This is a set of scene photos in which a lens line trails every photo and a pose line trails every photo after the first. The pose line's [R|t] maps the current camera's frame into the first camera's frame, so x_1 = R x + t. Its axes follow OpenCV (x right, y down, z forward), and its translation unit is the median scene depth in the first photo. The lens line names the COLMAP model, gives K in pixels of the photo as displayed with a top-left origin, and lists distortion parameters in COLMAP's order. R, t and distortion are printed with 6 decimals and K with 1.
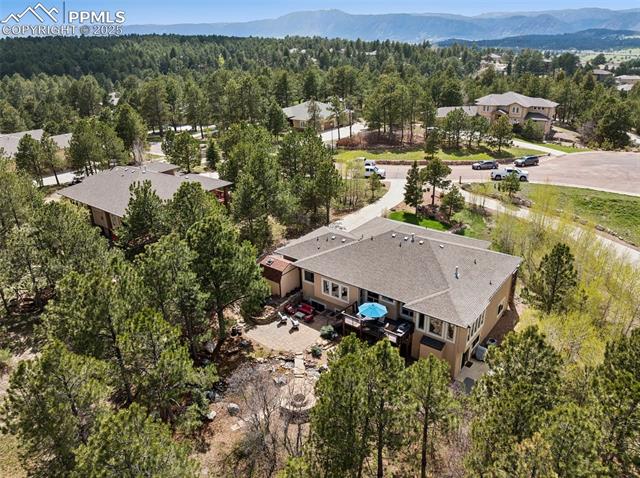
lens RADIAL K [[481.2, 0, 320.0], [0, 481.2, 239.0], [0, 0, 1]] dist [-0.051655, 0.005159]
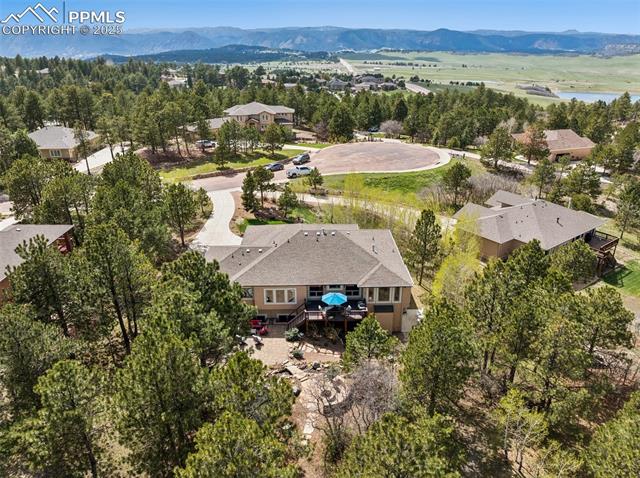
lens RADIAL K [[481.2, 0, 320.0], [0, 481.2, 239.0], [0, 0, 1]] dist [-0.051655, 0.005159]
pose [[0.758272, -0.220283, 0.613595, -0.279568], [0.236623, 0.969997, 0.055817, -0.027584], [-0.607481, 0.102866, 0.787645, 0.062577]]
